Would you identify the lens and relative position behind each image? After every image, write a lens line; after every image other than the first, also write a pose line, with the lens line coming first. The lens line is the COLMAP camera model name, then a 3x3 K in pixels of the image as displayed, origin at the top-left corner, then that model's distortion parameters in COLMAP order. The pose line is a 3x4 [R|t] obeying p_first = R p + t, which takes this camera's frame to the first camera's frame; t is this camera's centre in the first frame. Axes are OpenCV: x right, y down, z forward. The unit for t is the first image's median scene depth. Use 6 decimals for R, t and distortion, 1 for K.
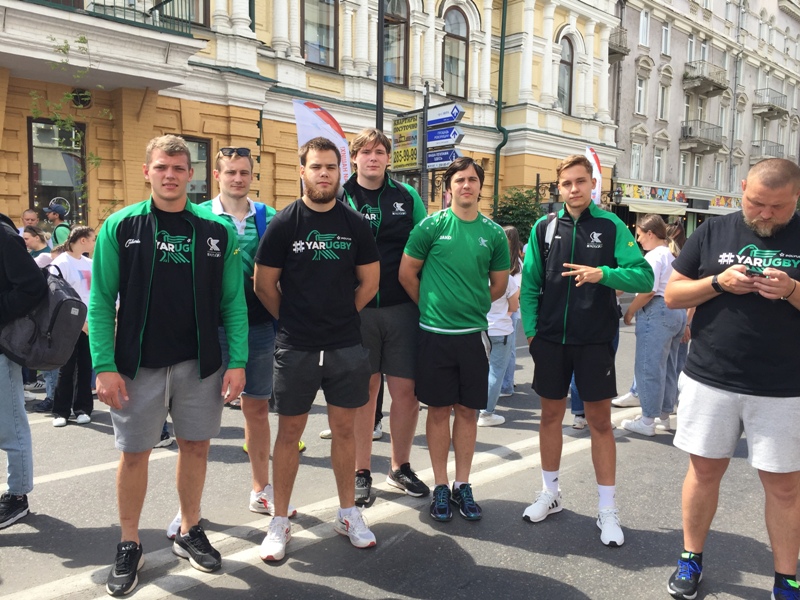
lens RADIAL K [[699.7, 0, 392.8], [0, 699.7, 301.6], [0, 0, 1]] dist [0.054219, -0.080639]
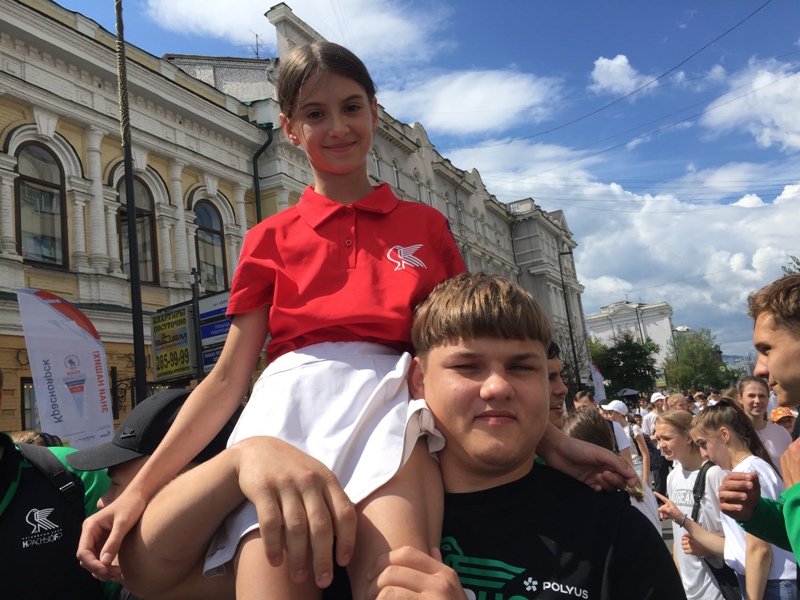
lens RADIAL K [[699.7, 0, 396.4], [0, 699.7, 298.5], [0, 0, 1]] dist [0.054219, -0.080639]
pose [[0.929759, -0.065725, 0.362254, -0.014046], [0.165698, 0.953354, -0.252308, -0.016022], [-0.328774, 0.294611, 0.897281, 0.092611]]
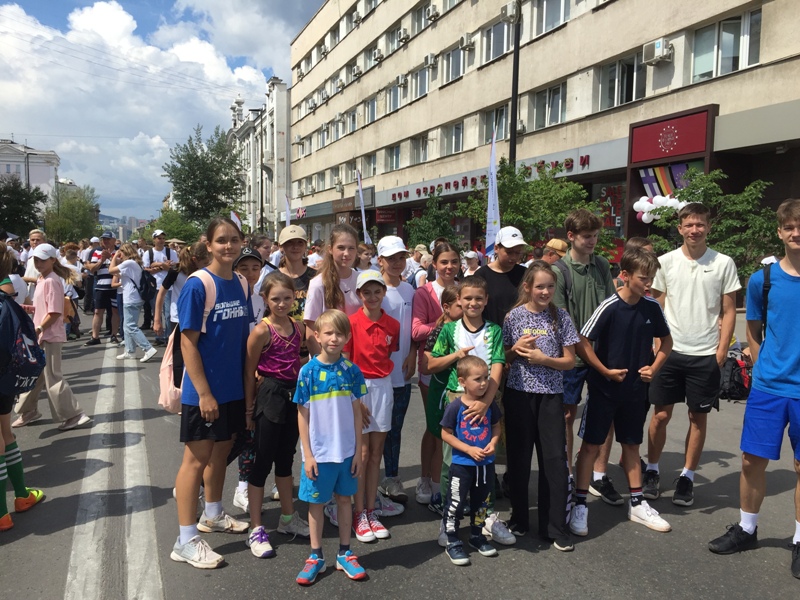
lens RADIAL K [[699.7, 0, 391.2], [0, 699.7, 315.0], [0, 0, 1]] dist [0.054219, -0.080639]
pose [[0.378740, -0.093153, 0.920803, -0.168497], [0.068092, 0.995030, 0.072654, -0.002840], [-0.922995, 0.035182, 0.383201, -0.043852]]
